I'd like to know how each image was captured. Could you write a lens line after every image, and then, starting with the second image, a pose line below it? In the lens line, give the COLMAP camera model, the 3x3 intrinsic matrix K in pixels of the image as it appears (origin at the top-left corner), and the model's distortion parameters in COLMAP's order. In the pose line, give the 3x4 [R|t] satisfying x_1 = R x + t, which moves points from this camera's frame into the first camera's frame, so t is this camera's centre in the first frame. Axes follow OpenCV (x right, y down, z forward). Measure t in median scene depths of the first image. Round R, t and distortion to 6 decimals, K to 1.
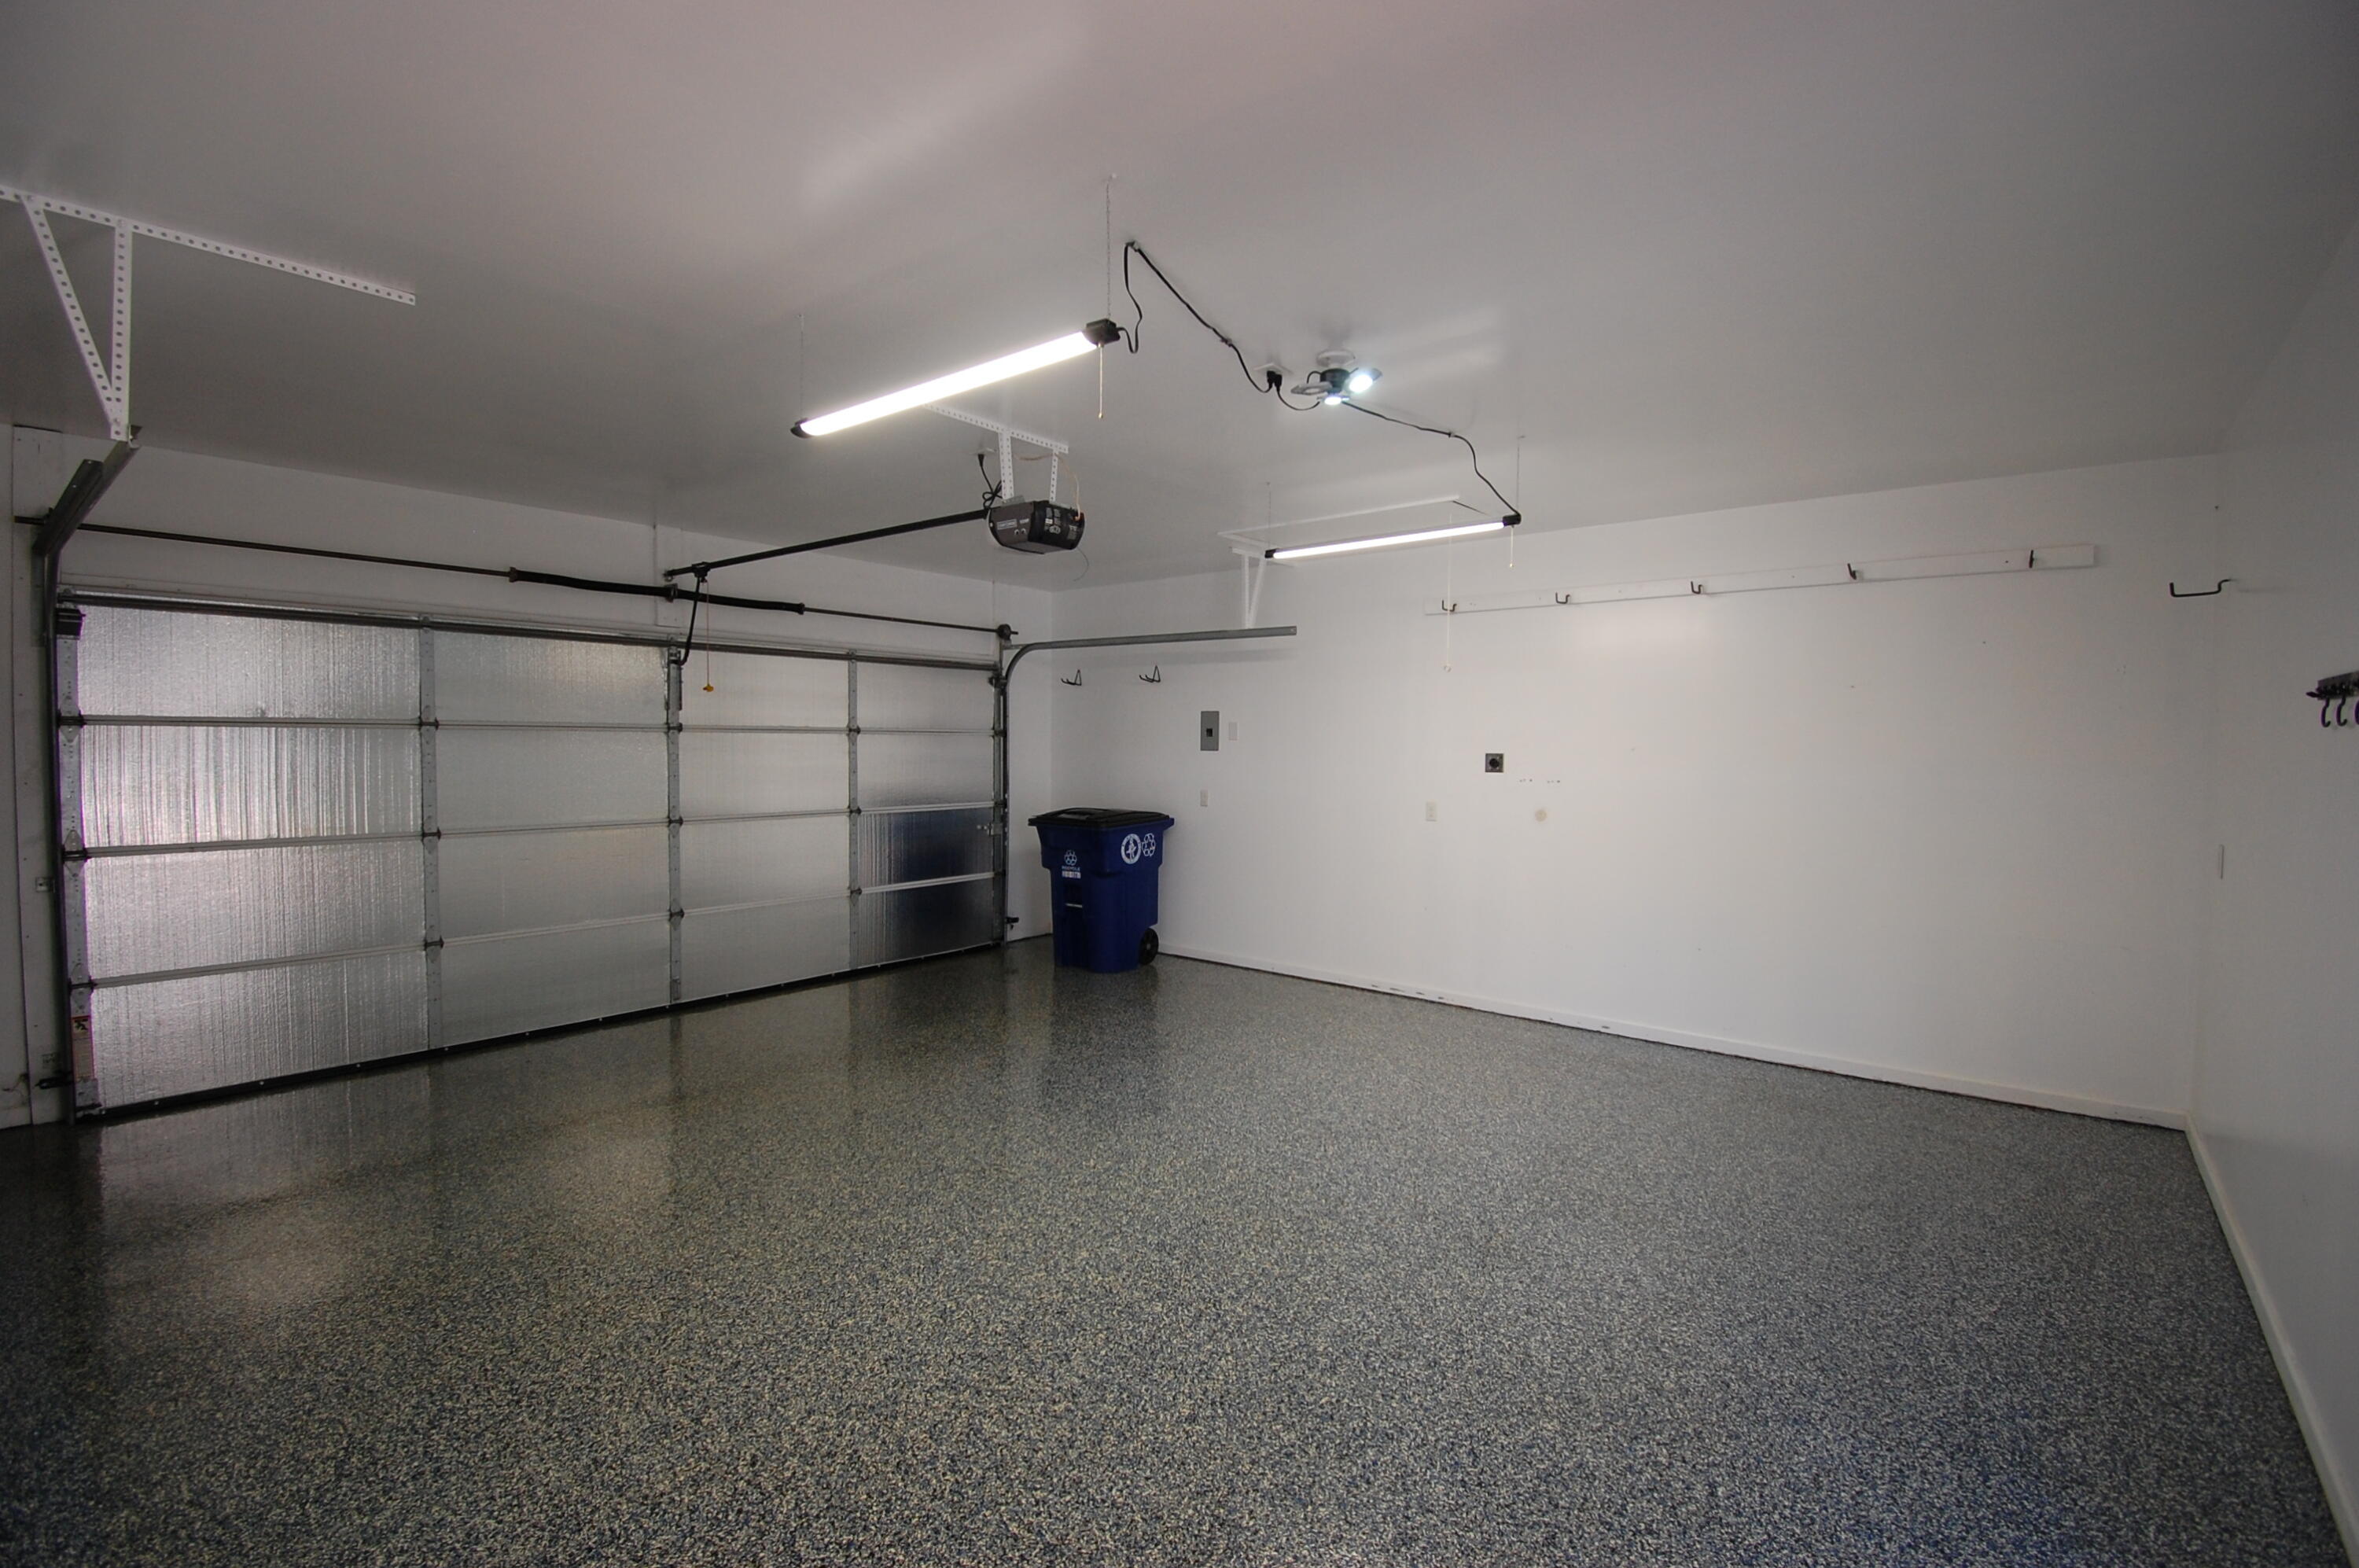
lens RADIAL K [[1059.5, 0, 1188.4], [0, 1059.5, 769.7], [0, 0, 1]] dist [0.003092, -0.015605]
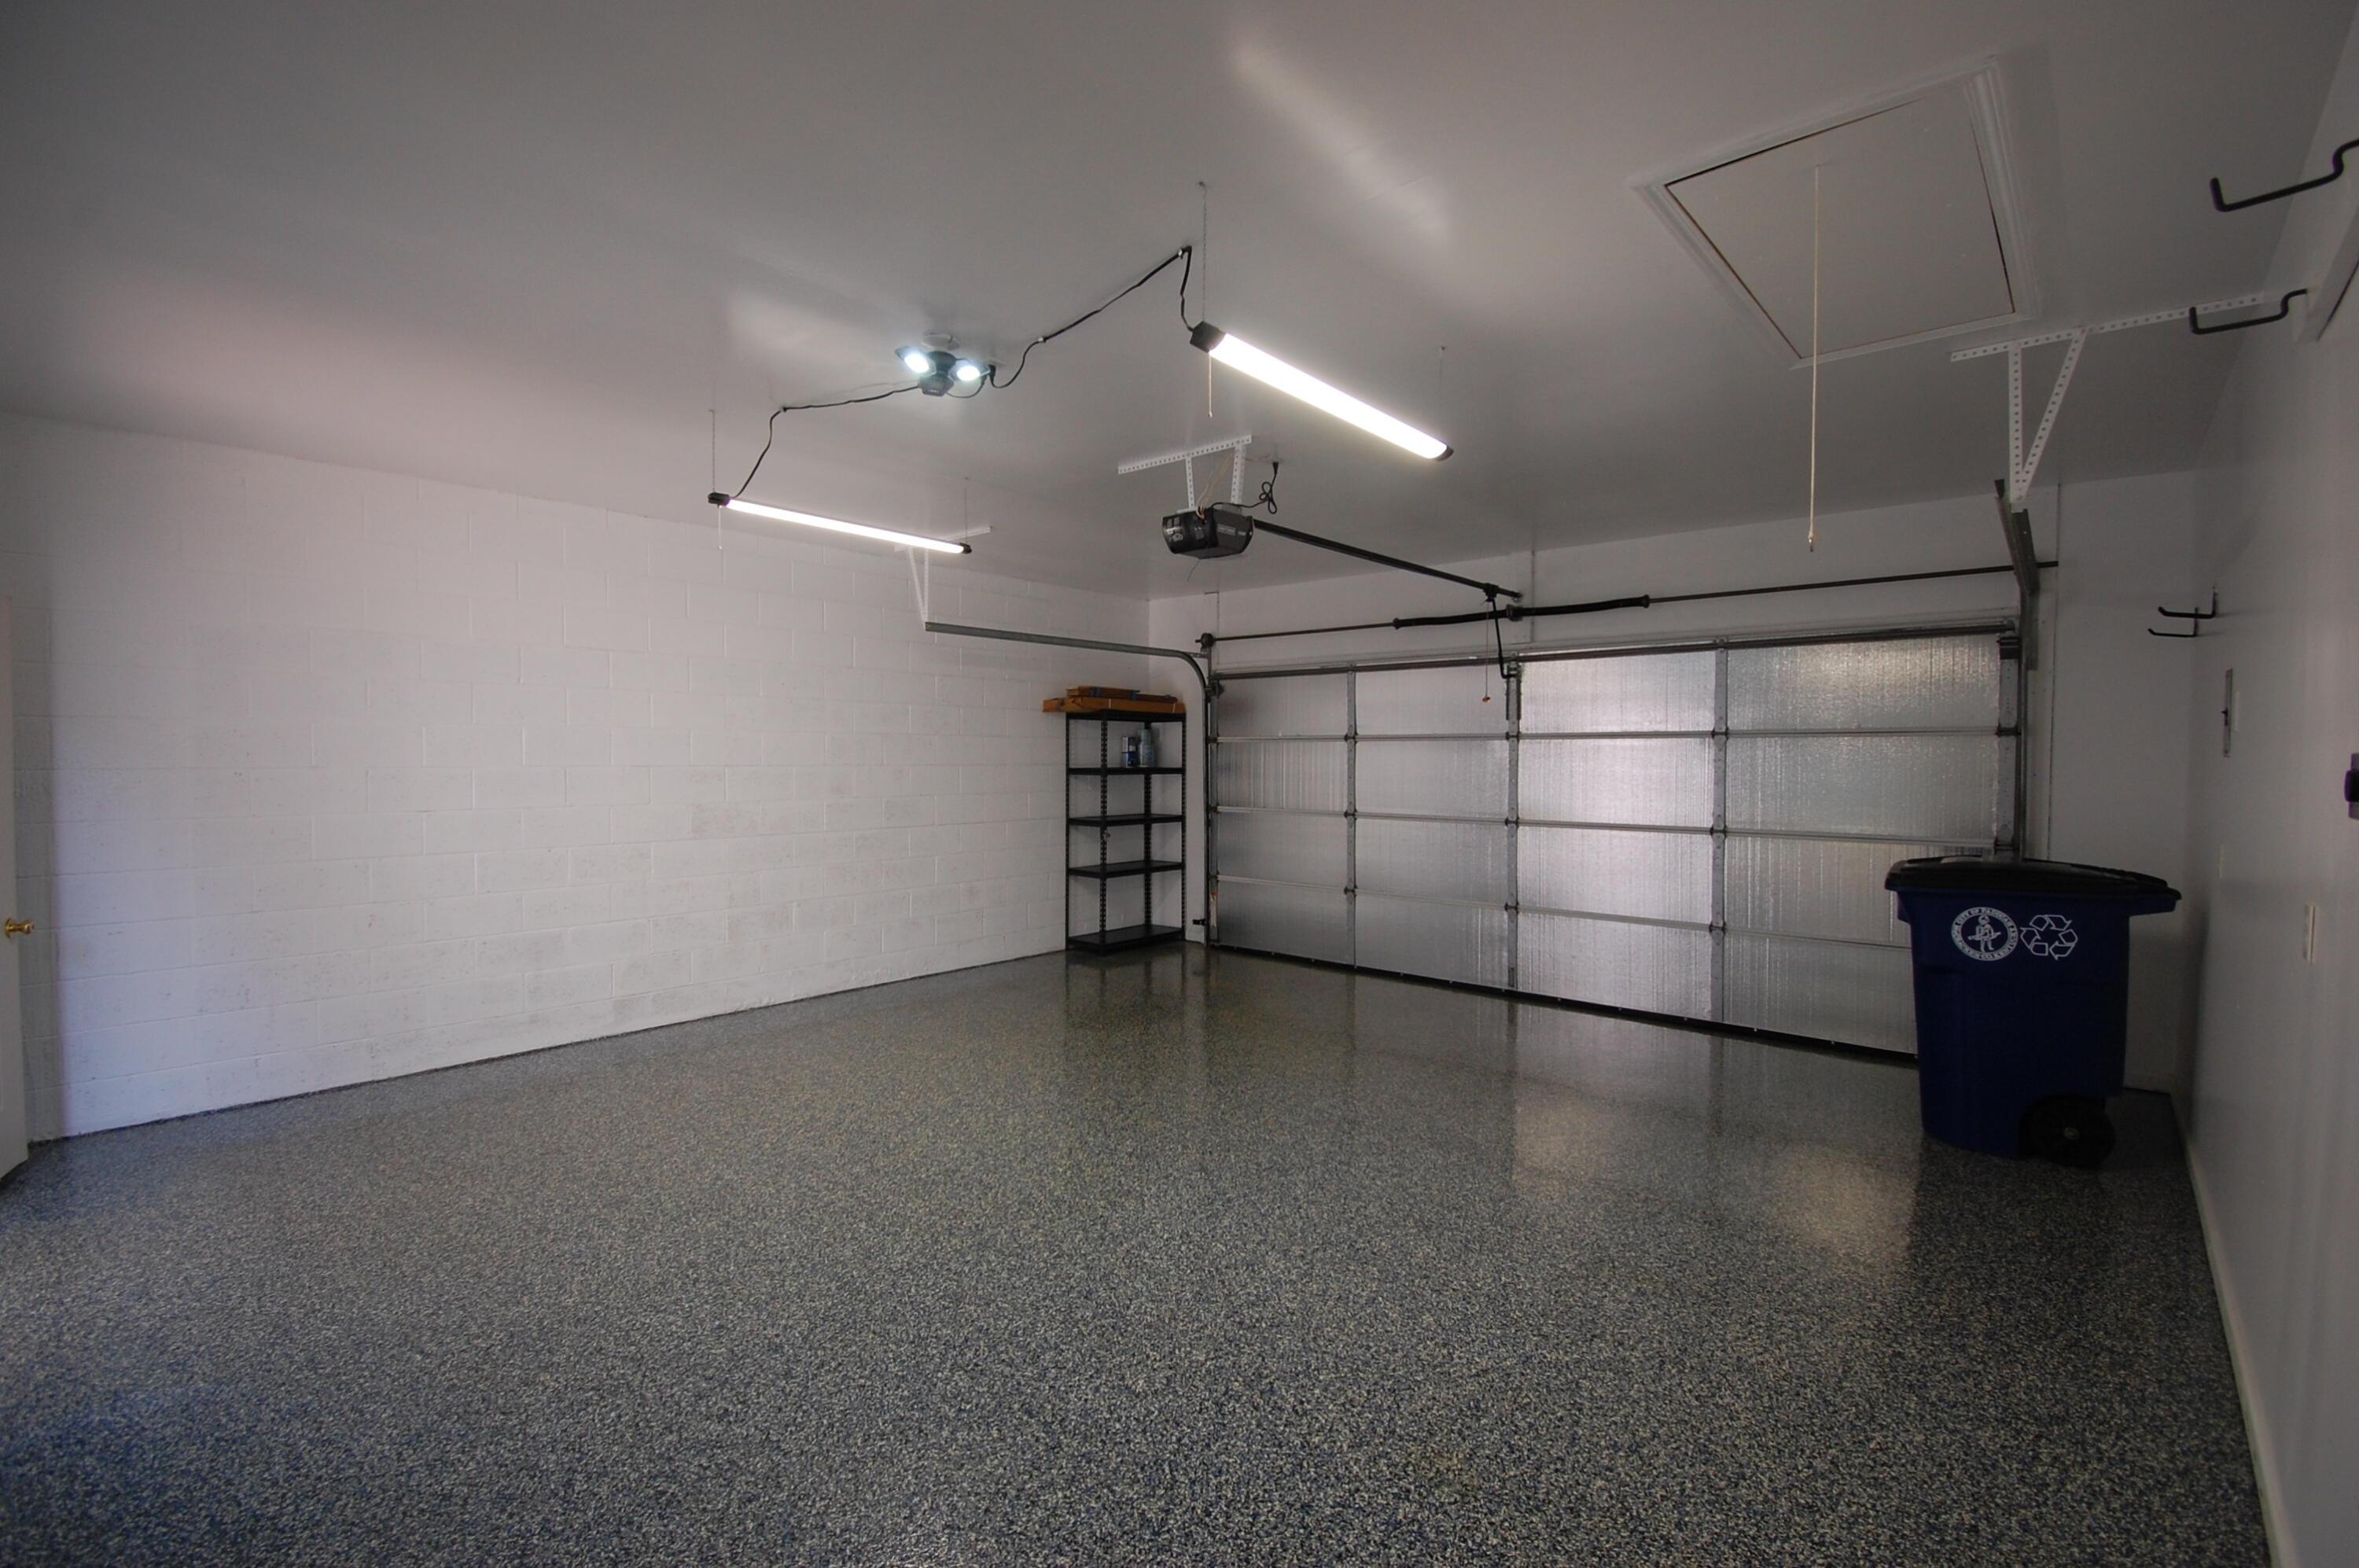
lens RADIAL K [[1059.5, 0, 1185.0], [0, 1059.5, 778.6], [0, 0, 1]] dist [0.003092, -0.015605]
pose [[-0.052956, 0.015966, -0.998469, 0.718065], [-0.028036, 0.999454, 0.017469, -0.006407], [0.998203, 0.028918, -0.052479, 0.837702]]
